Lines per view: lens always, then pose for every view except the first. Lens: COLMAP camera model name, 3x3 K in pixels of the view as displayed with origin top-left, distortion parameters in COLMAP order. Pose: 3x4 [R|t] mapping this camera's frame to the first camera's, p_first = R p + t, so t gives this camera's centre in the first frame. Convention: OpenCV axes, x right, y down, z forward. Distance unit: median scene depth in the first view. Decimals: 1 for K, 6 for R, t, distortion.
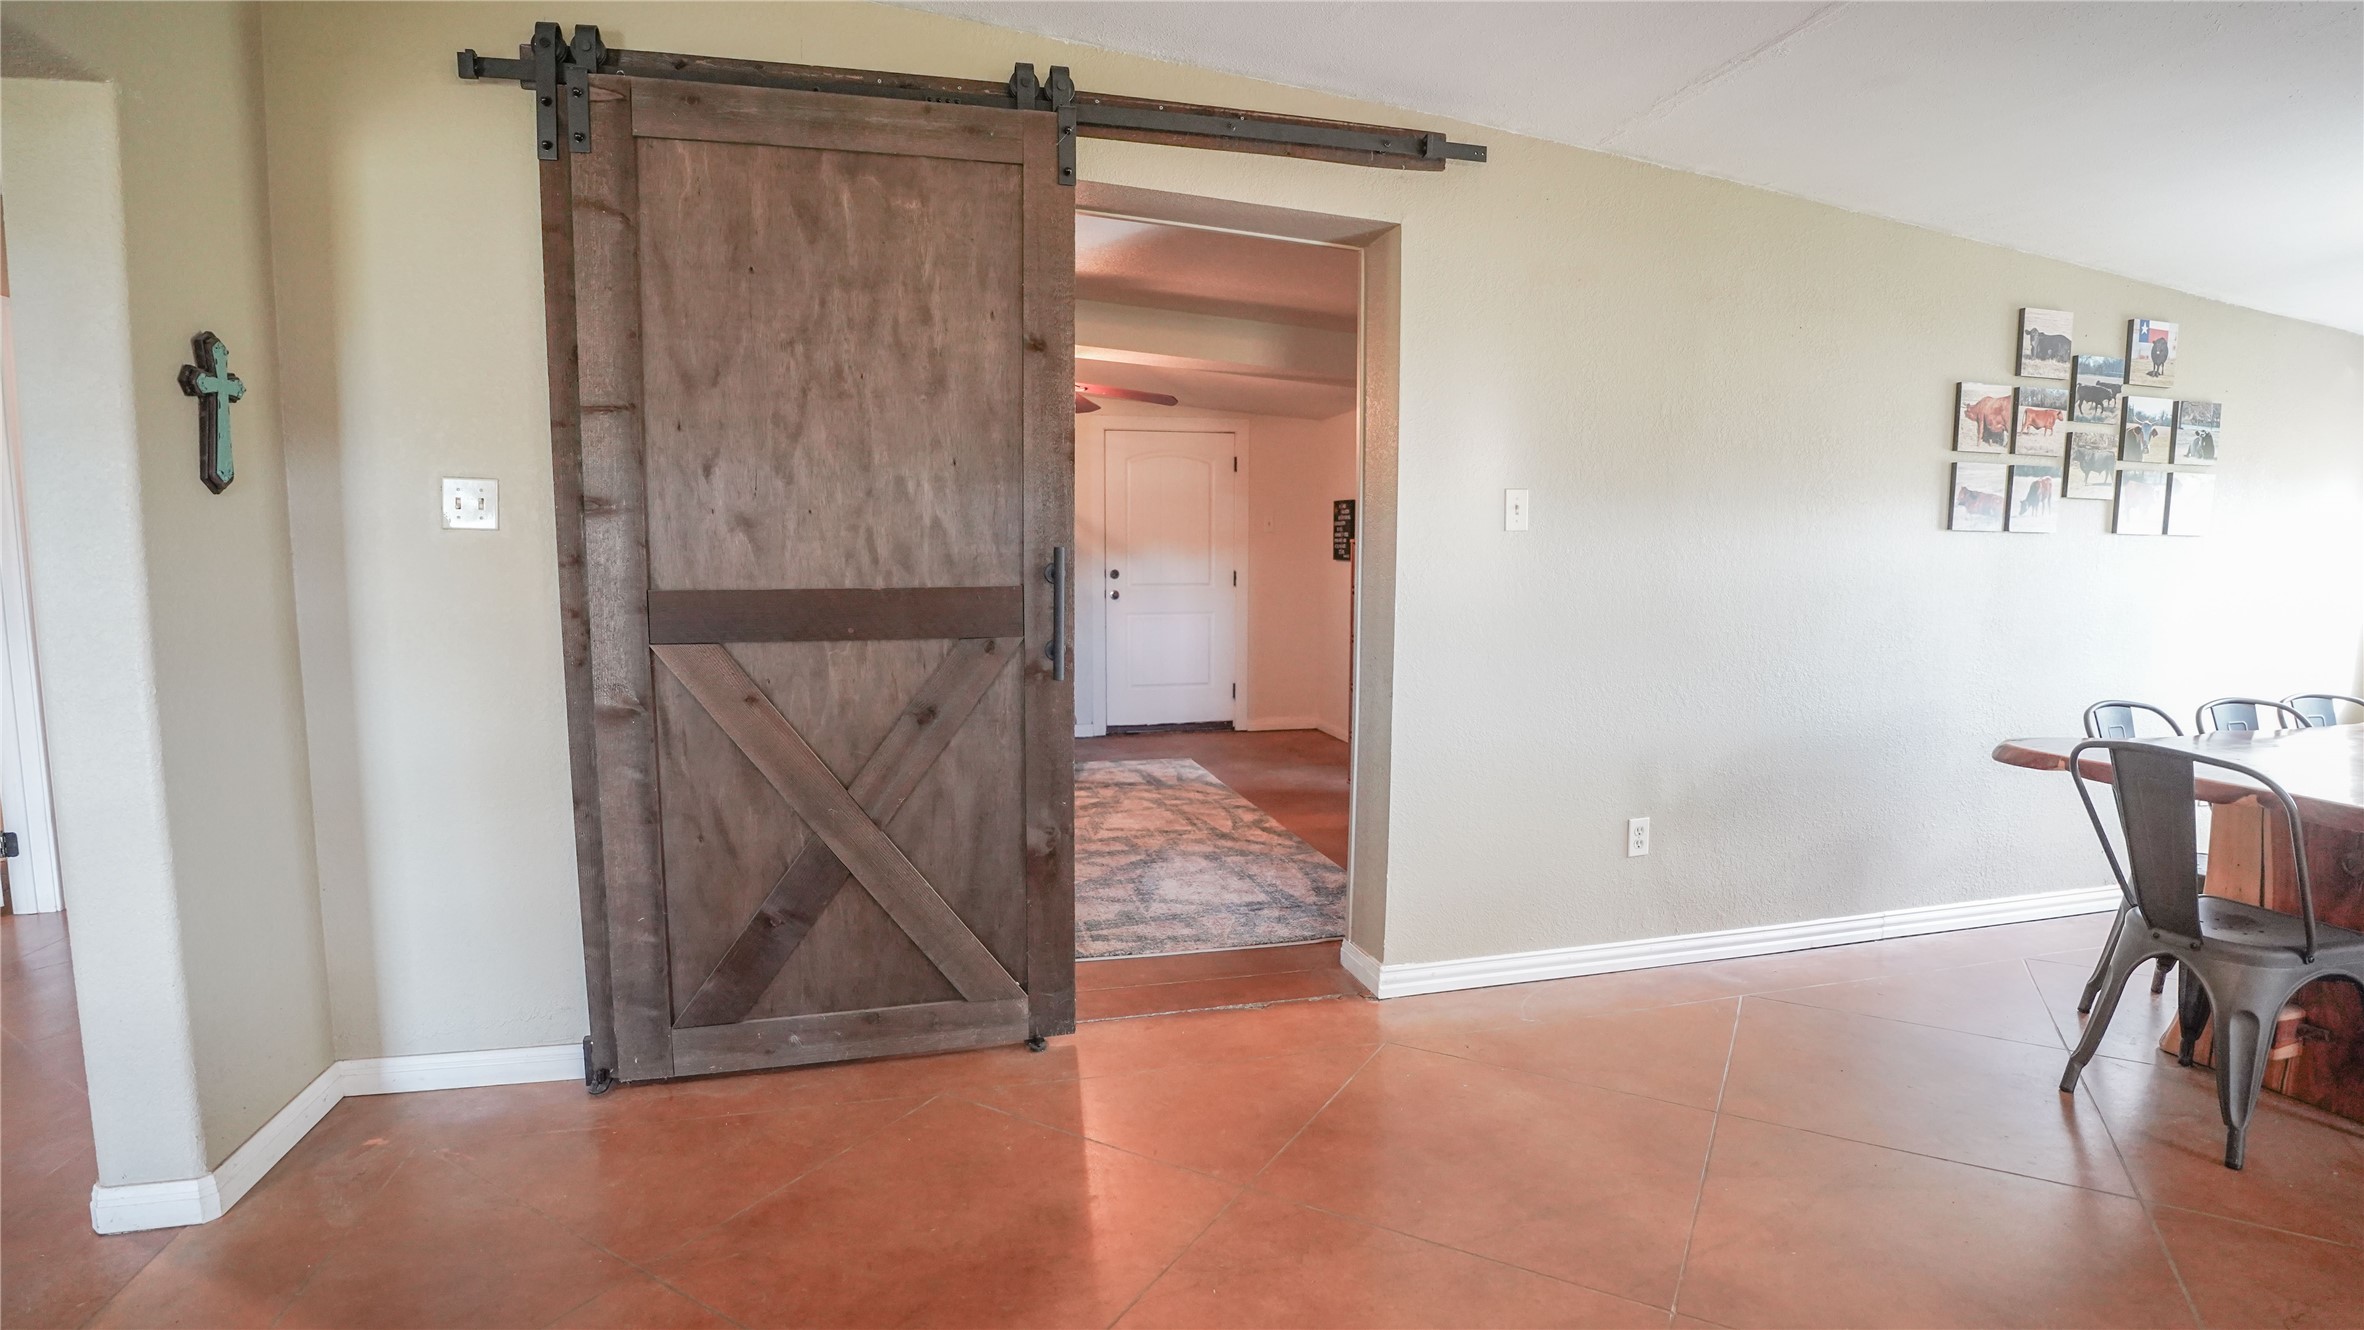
lens RADIAL K [[1078.1, 0, 1182.0], [0, 1078.1, 665.0], [0, 0, 1]] dist [-0.048705, 0.000580]
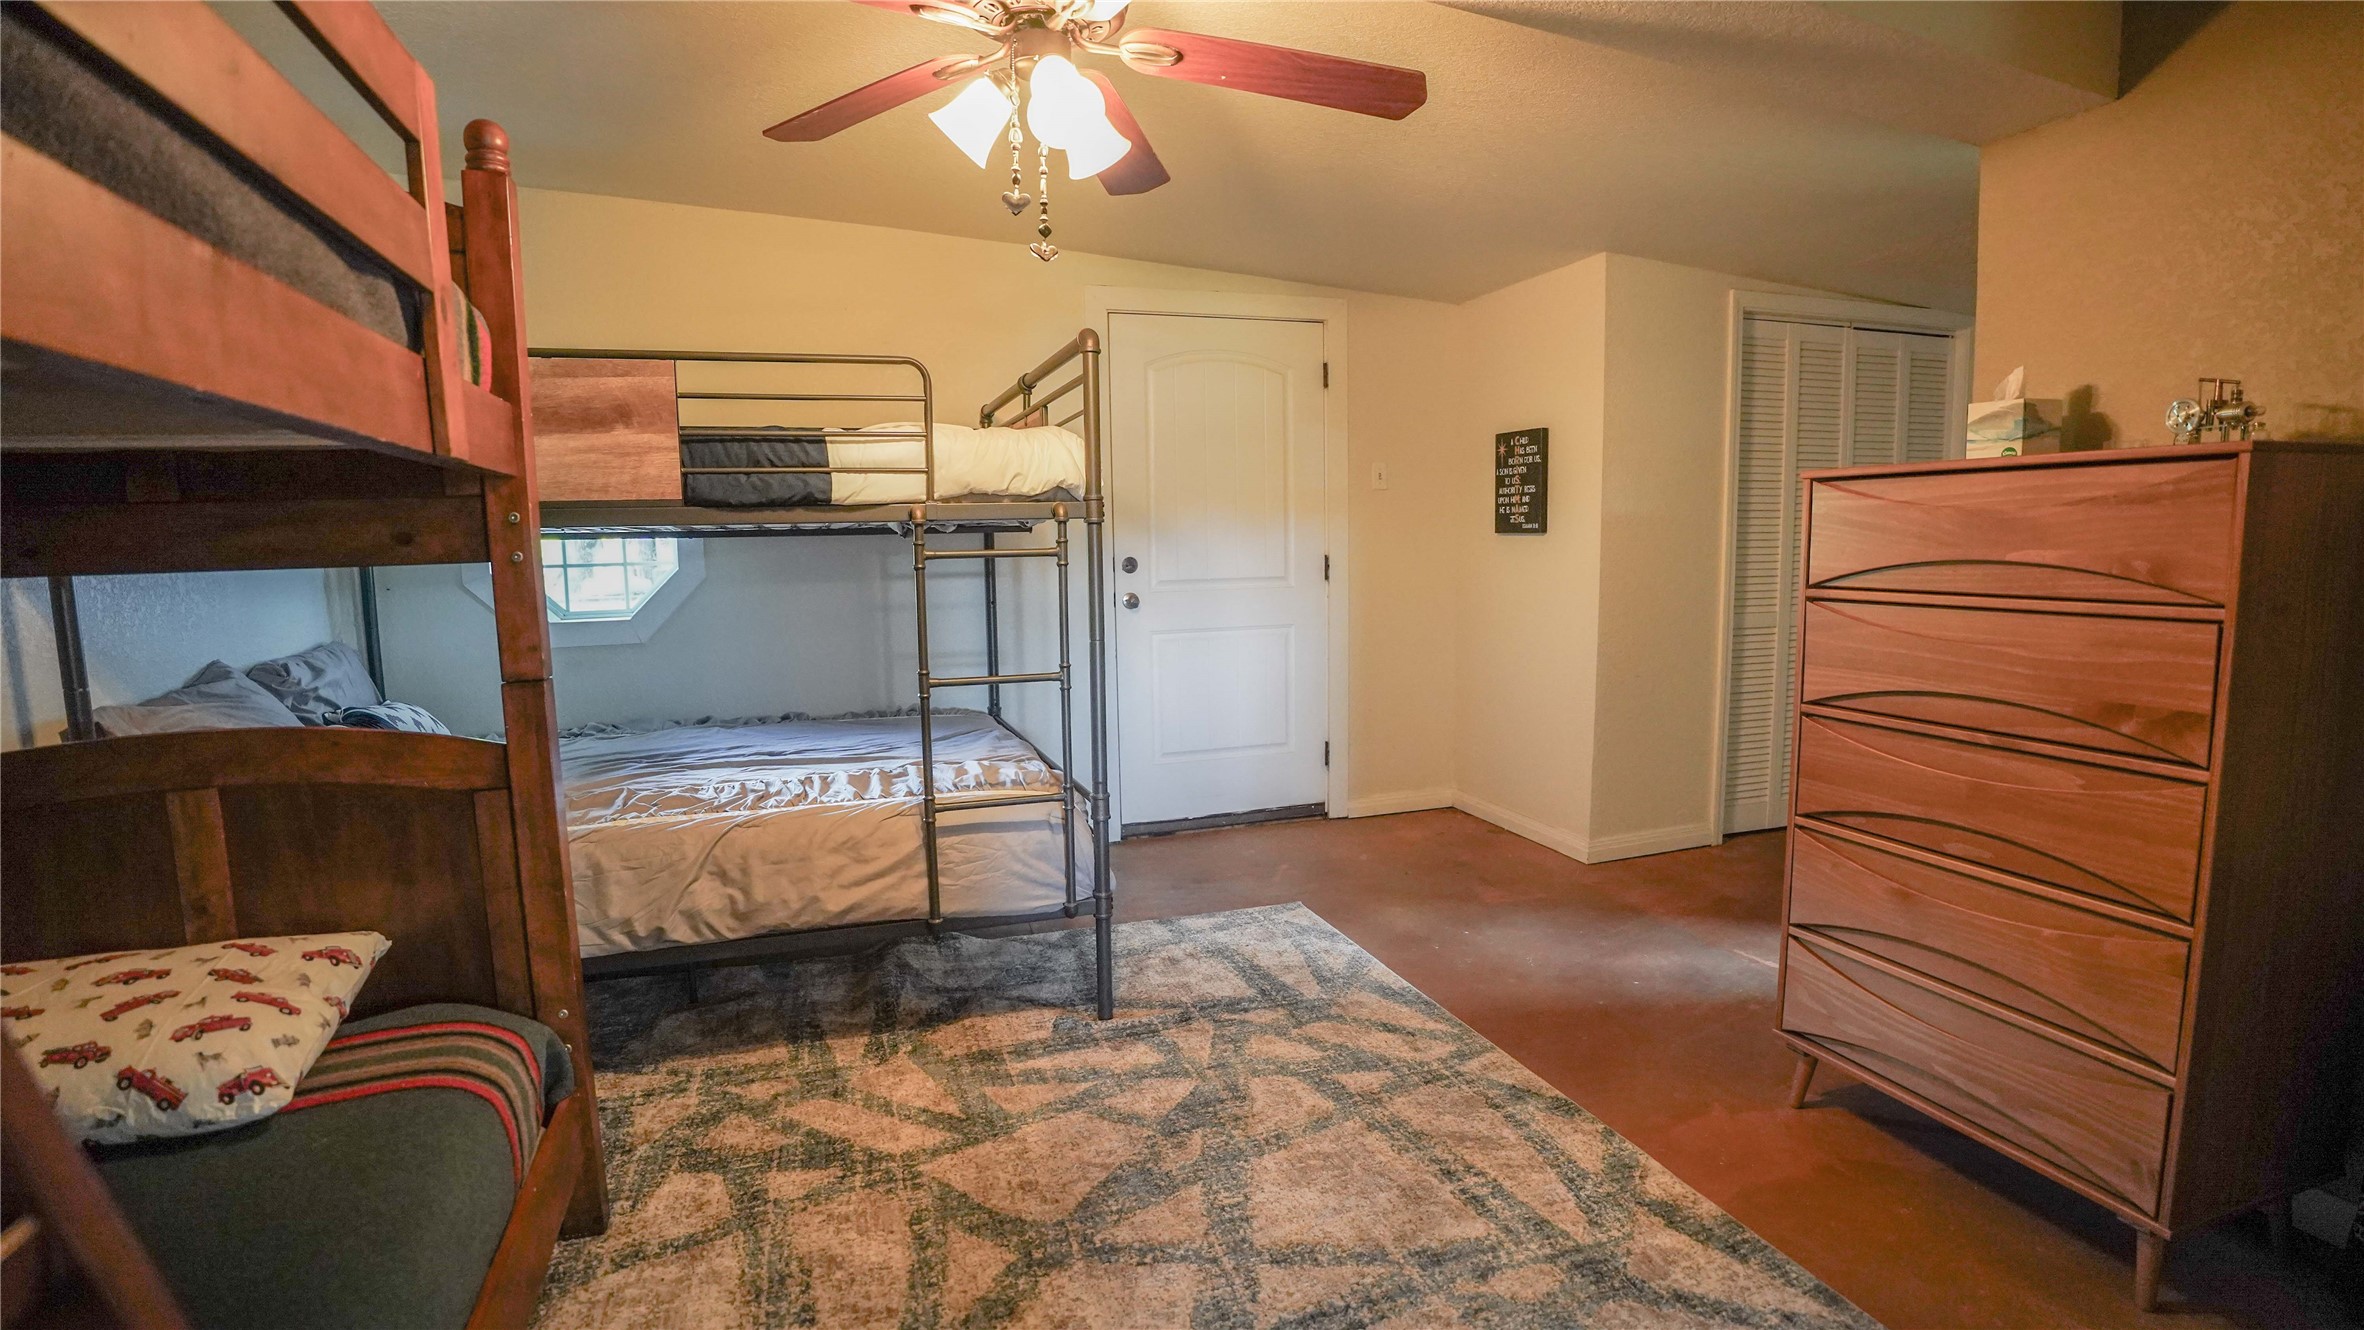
lens RADIAL K [[1078.1, 0, 1182.0], [0, 1078.1, 665.0], [0, 0, 1]] dist [-0.048705, 0.000580]
pose [[0.996505, -0.029756, 0.078057, -0.180897], [0.028746, 0.999488, 0.014028, -0.084393], [-0.078434, -0.011735, 0.996850, 0.935702]]
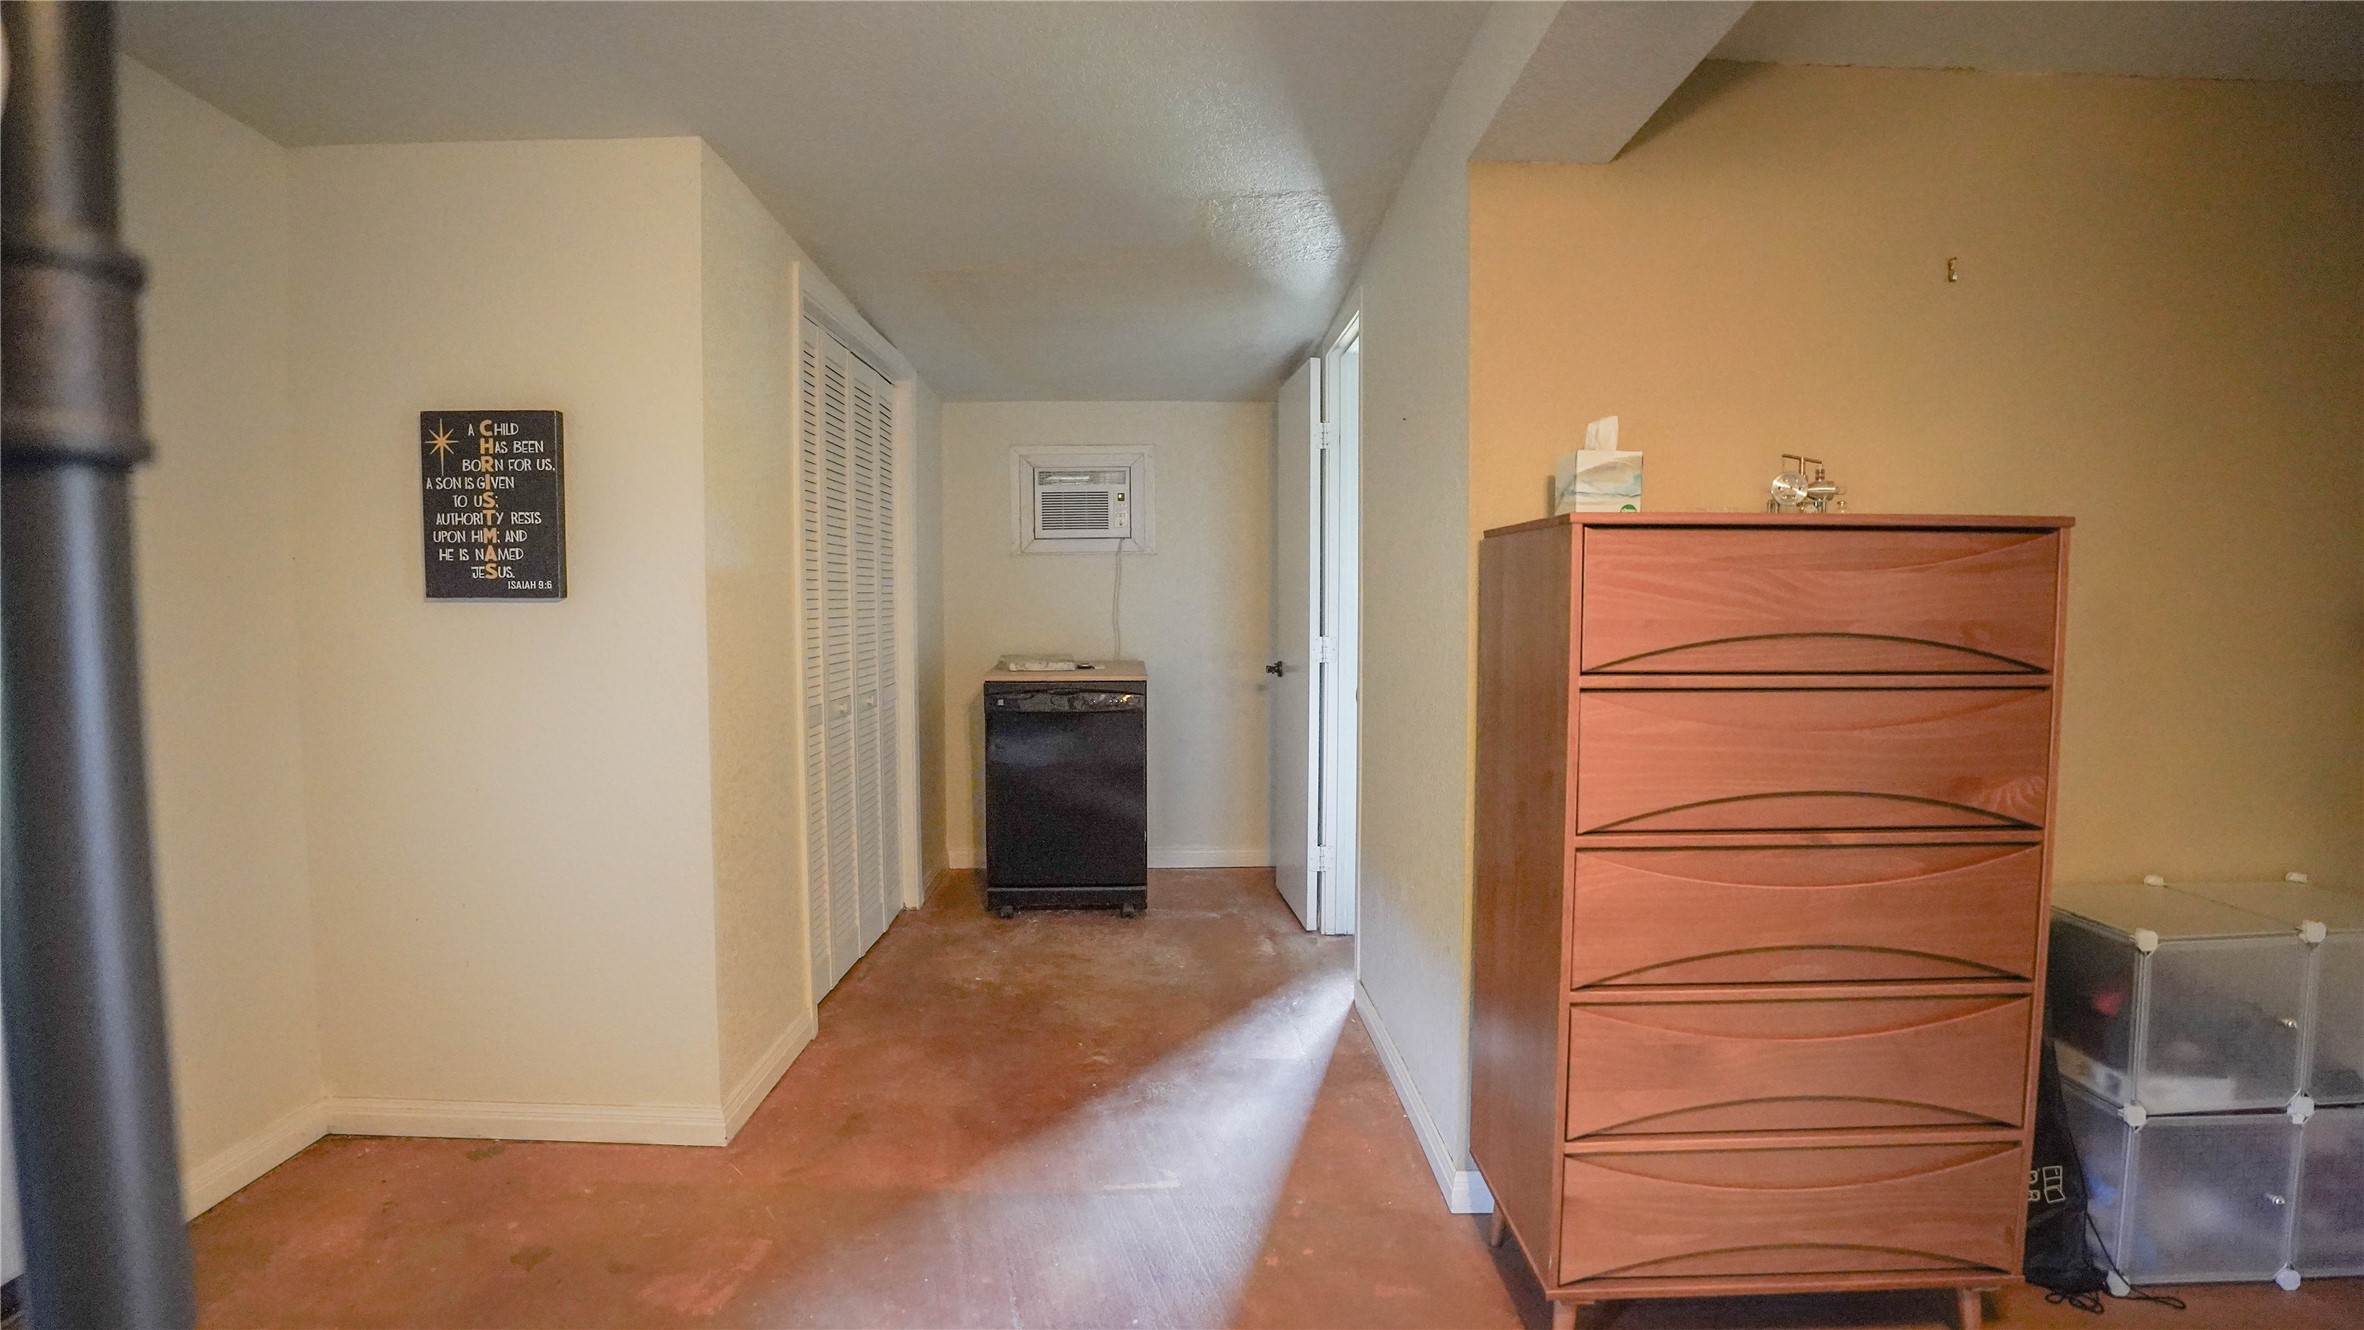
lens RADIAL K [[1113.9, 0, 1182.0], [0, 1113.9, 665.0], [0, 0, 1]] dist [-0.055395, 0.000440]
pose [[0.234933, -0.066053, 0.969765, -0.259461], [0.103467, 0.993719, 0.042619, -0.153331], [-0.966489, 0.090326, 0.240292, 1.587868]]
